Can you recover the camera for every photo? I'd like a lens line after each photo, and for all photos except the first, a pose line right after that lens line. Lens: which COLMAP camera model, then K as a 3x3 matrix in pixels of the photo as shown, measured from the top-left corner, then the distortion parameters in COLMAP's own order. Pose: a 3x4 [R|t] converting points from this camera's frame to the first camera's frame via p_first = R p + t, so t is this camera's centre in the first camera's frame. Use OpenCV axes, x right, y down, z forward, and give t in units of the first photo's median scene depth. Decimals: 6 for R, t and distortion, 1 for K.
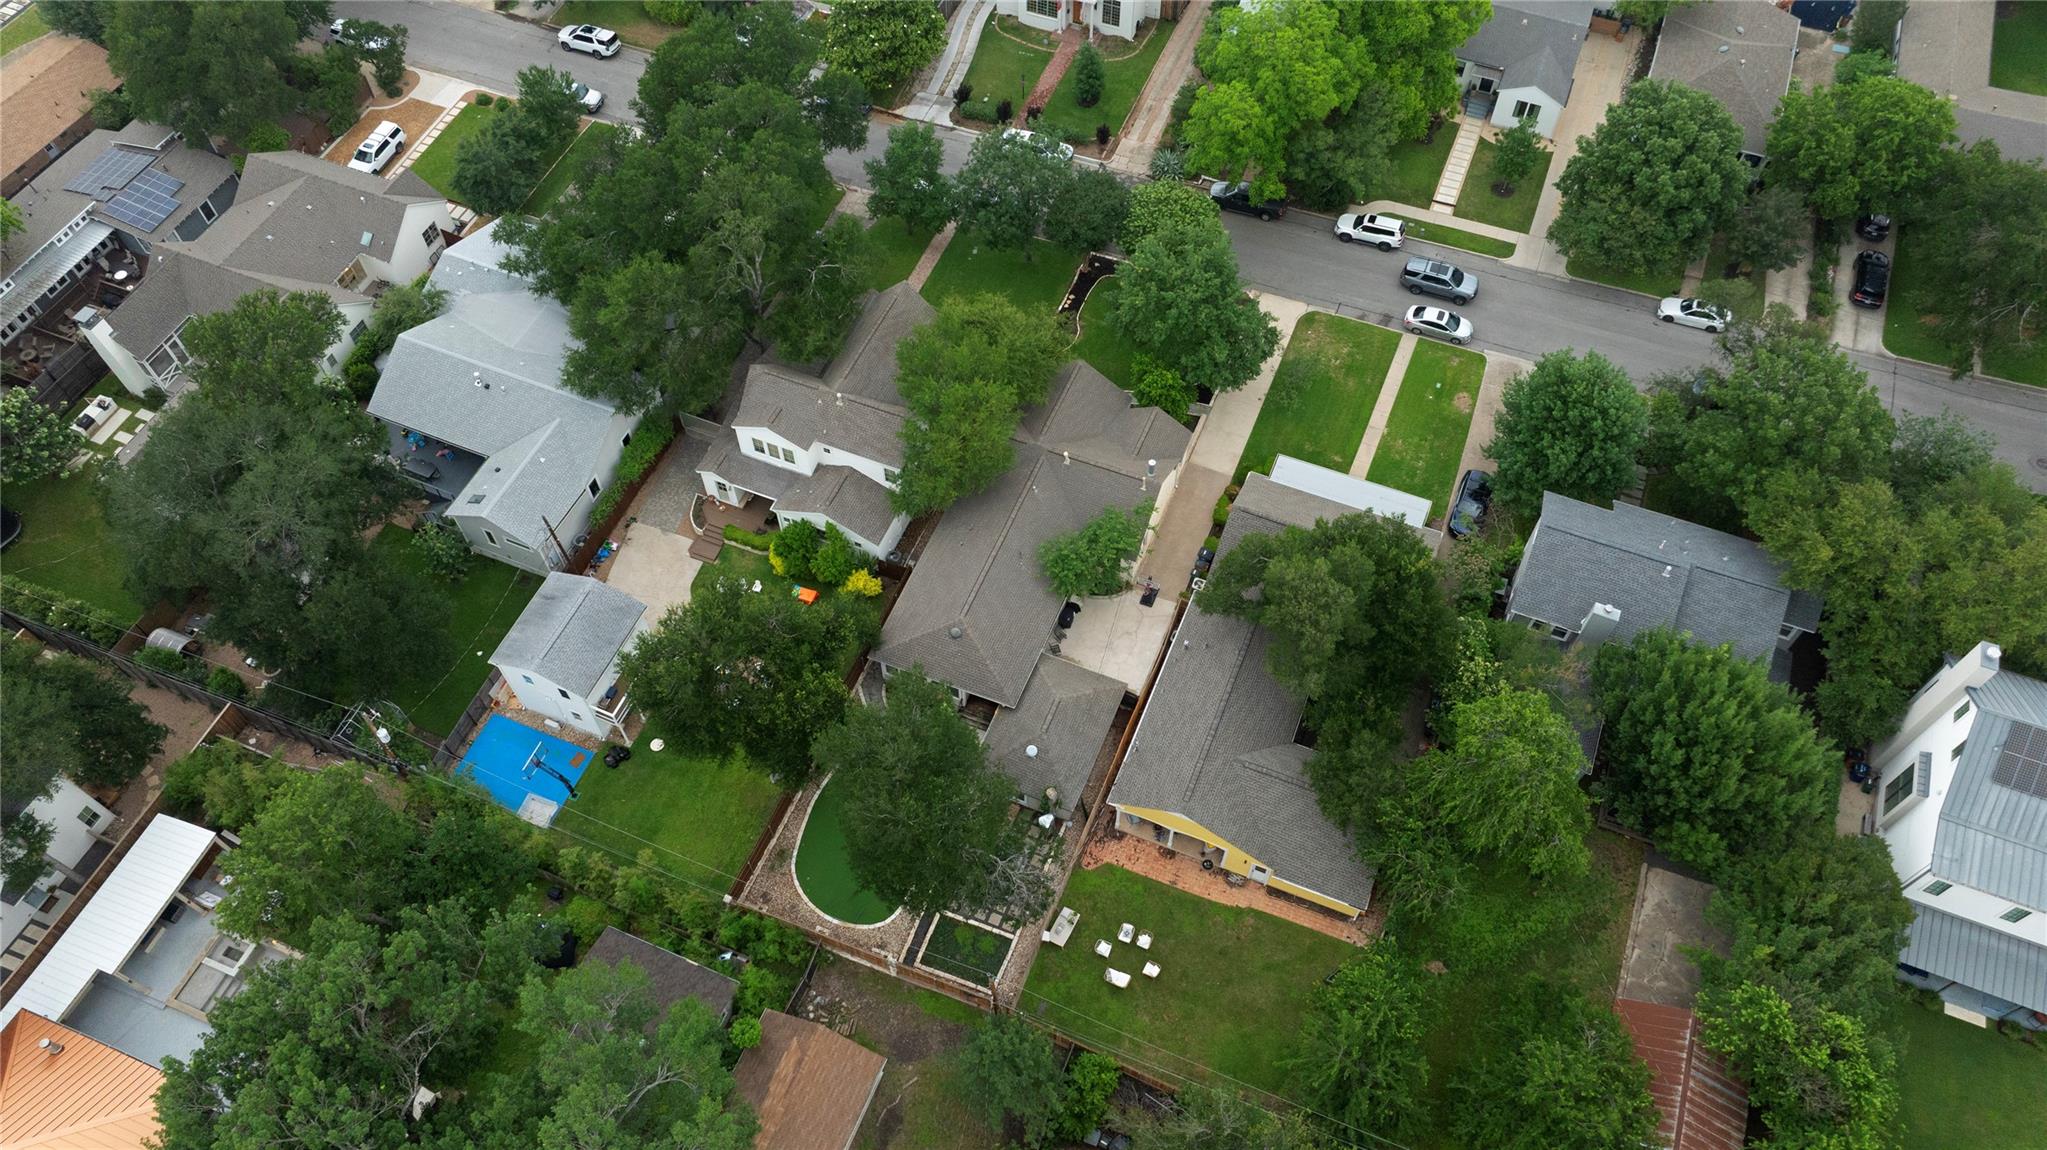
lens RADIAL K [[1439.3, 0, 1023.5], [0, 1439.3, 575.0], [0, 0, 1]] dist [-0.046041, 0.056392]
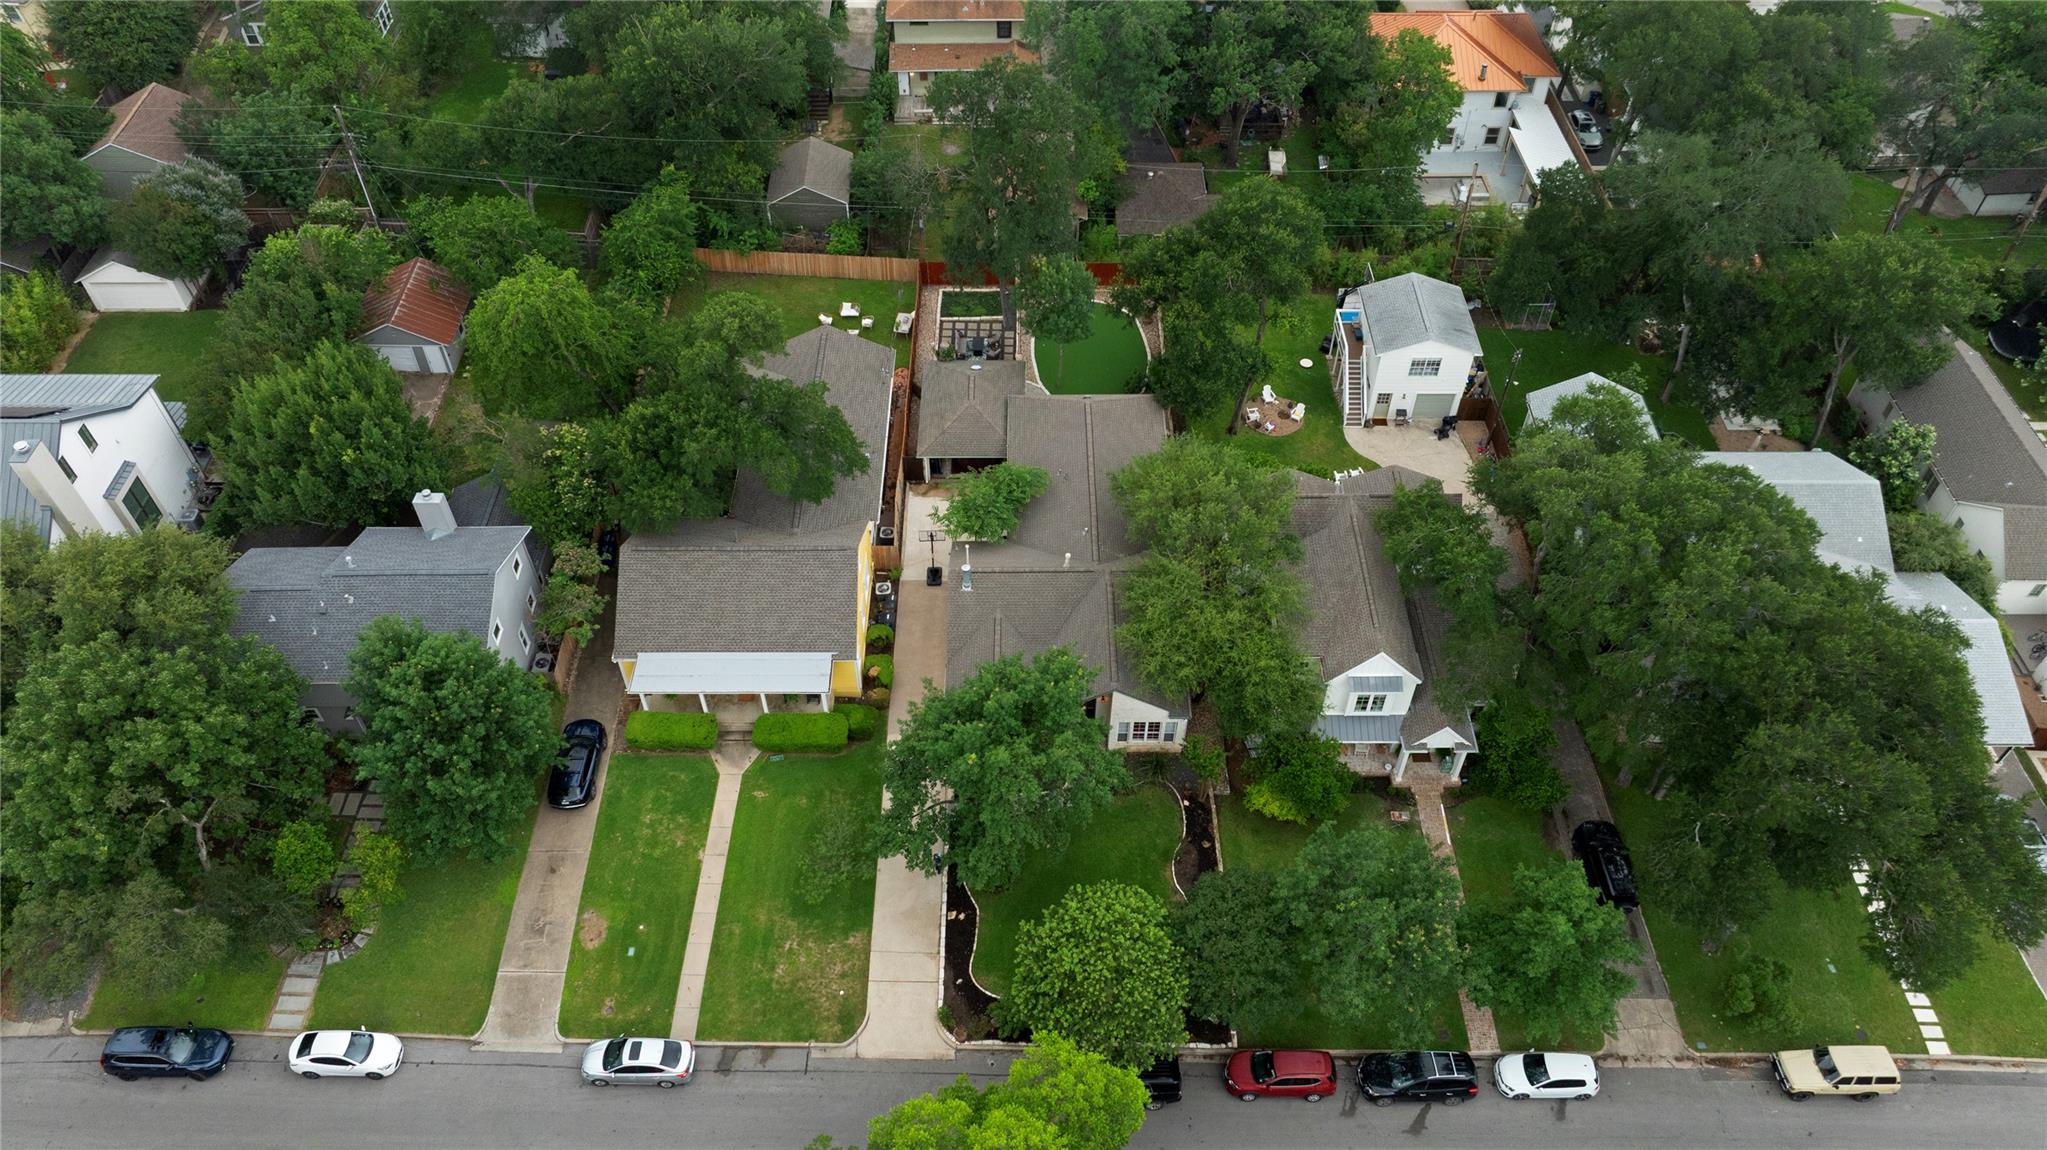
lens RADIAL K [[1439.3, 0, 1023.5], [0, 1439.3, 575.0], [0, 0, 1]] dist [-0.046041, 0.056392]
pose [[-0.924588, 0.283708, -0.254259, 0.263511], [-0.316902, -0.202321, 0.926628, -0.833991], [0.211450, 0.937324, 0.276971, 0.758454]]
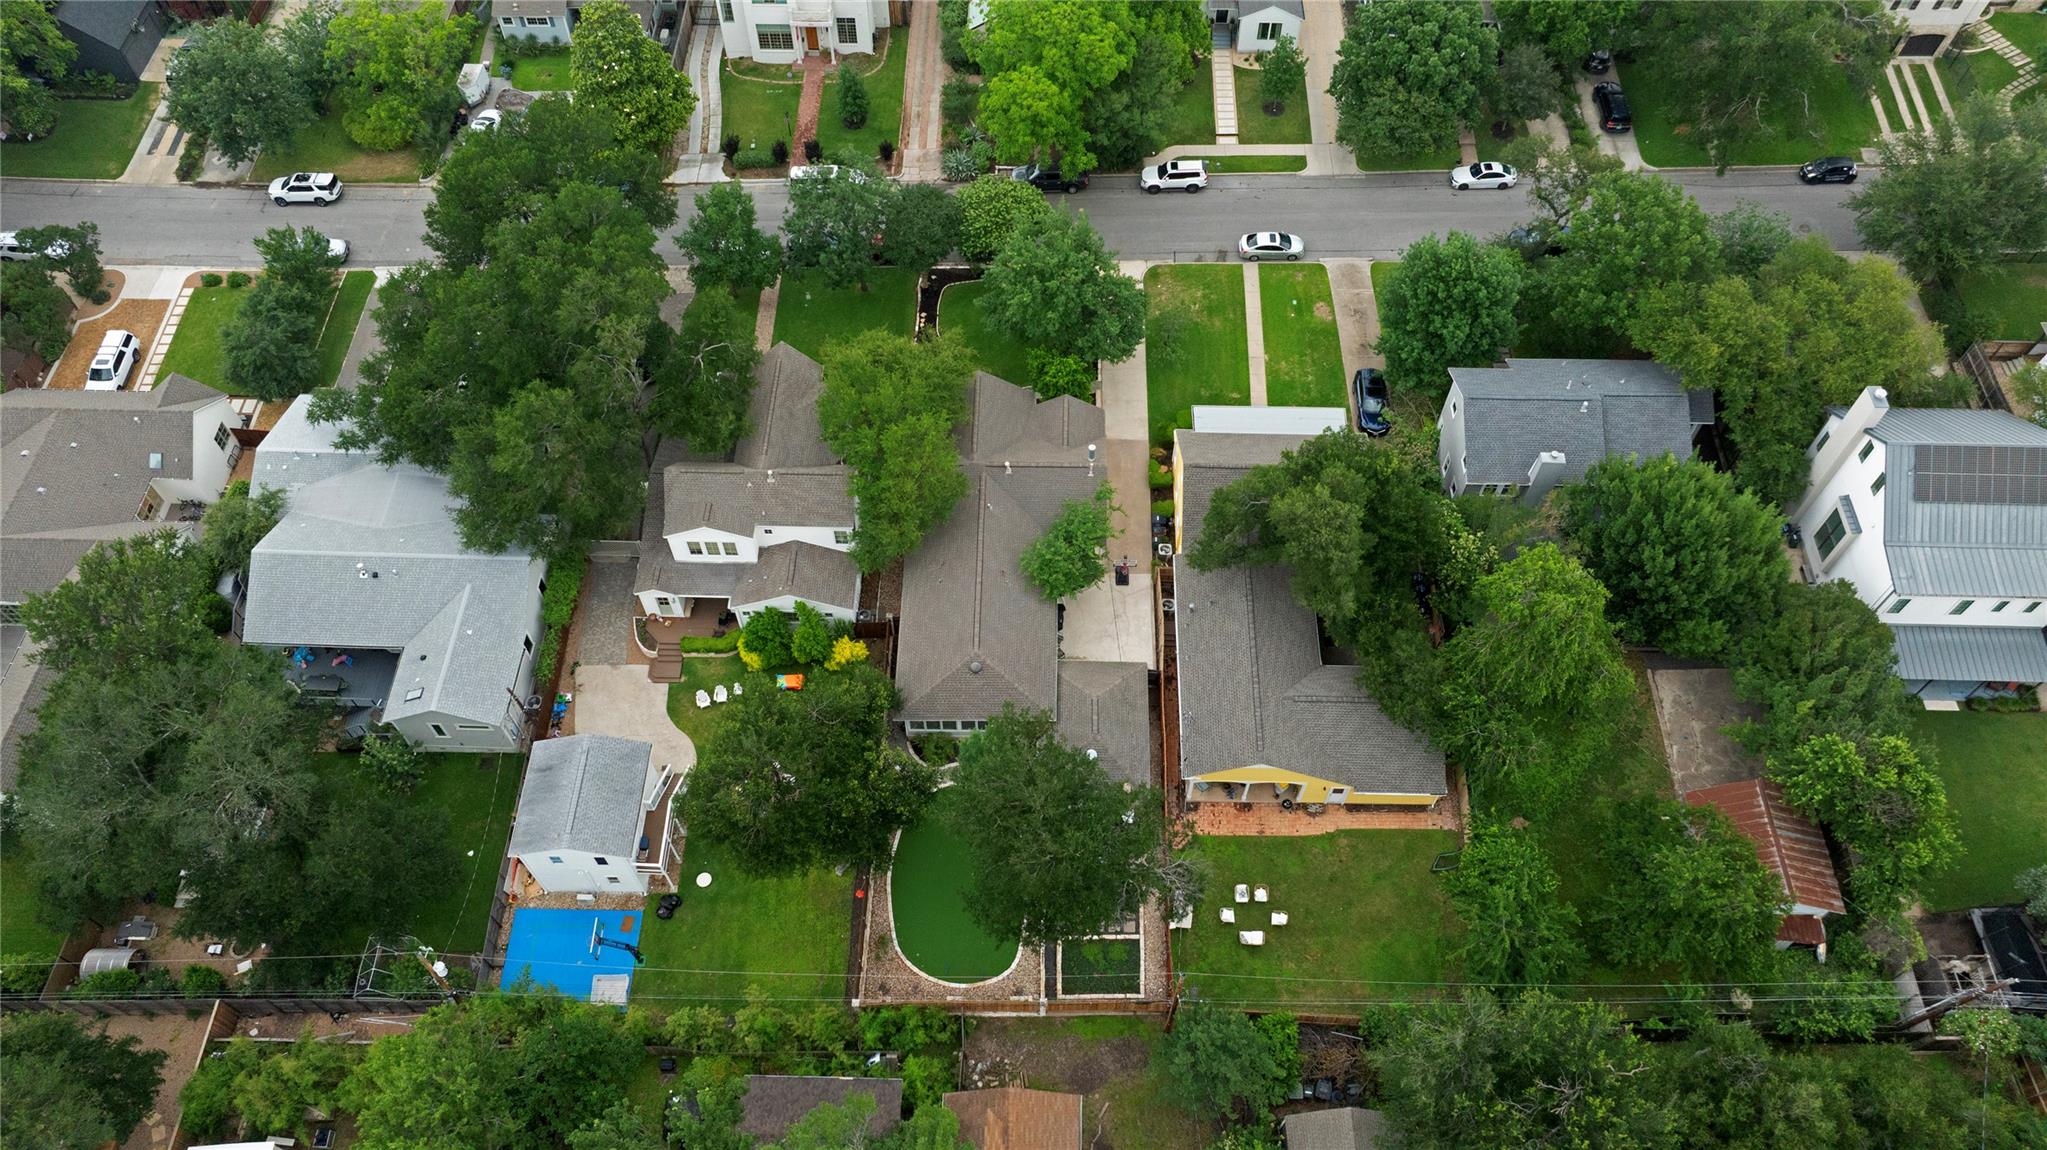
lens RADIAL K [[1439.3, 0, 1023.5], [0, 1439.3, 575.0], [0, 0, 1]] dist [-0.046041, 0.056392]
pose [[0.932618, -0.299954, 0.200626, -0.179004], [0.300051, 0.953430, 0.030665, -0.037098], [-0.200481, 0.031600, 0.979188, 0.024538]]
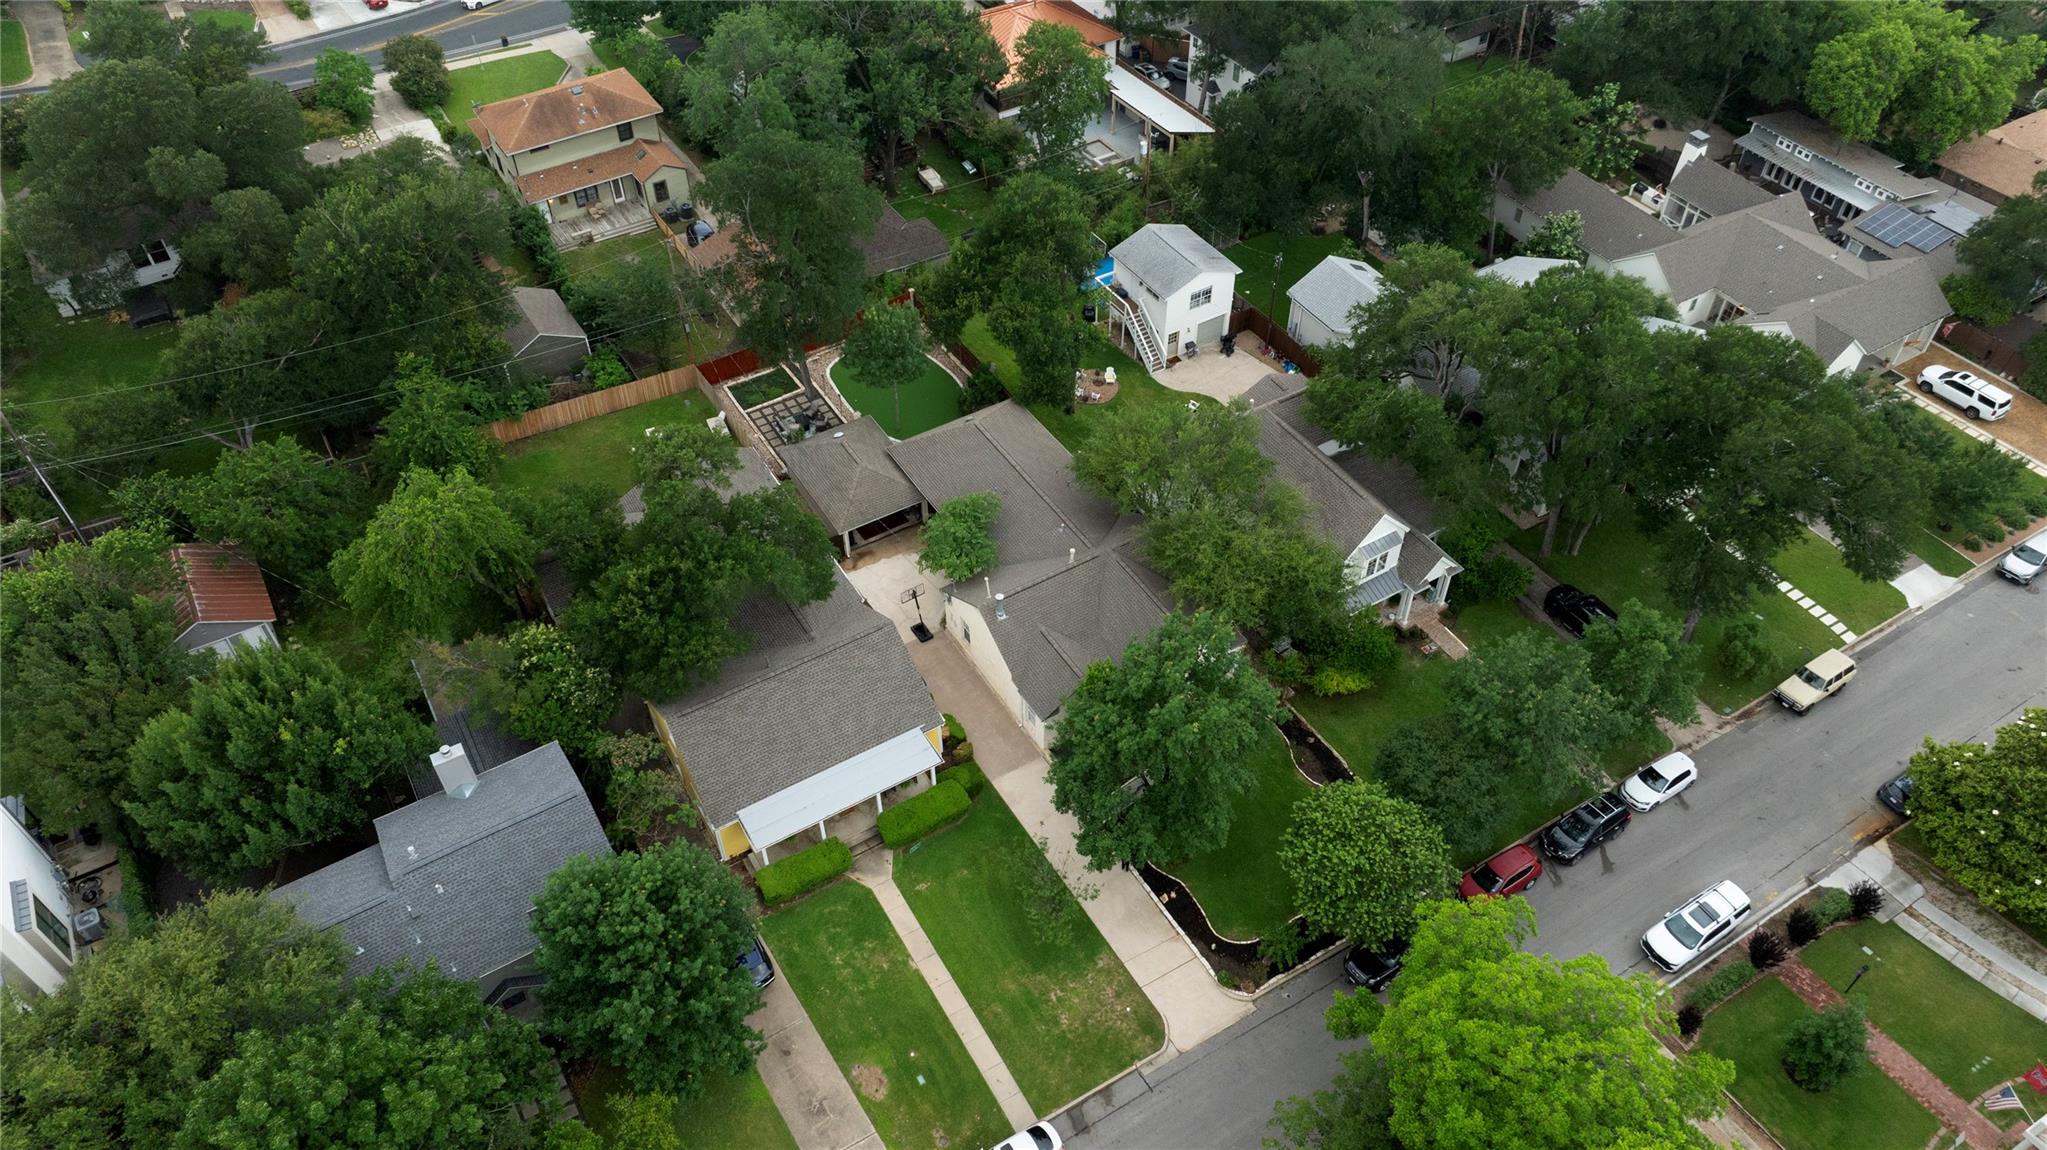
lens RADIAL K [[1444.3, 0, 1023.5], [0, 1444.3, 575.0], [0, 0, 1]] dist [-0.024228, 0.000355]
pose [[-0.592352, 0.578837, -0.560417, 0.533929], [-0.668724, 0.034727, 0.742699, -0.698353], [0.449364, 0.814703, 0.366512, 0.664831]]
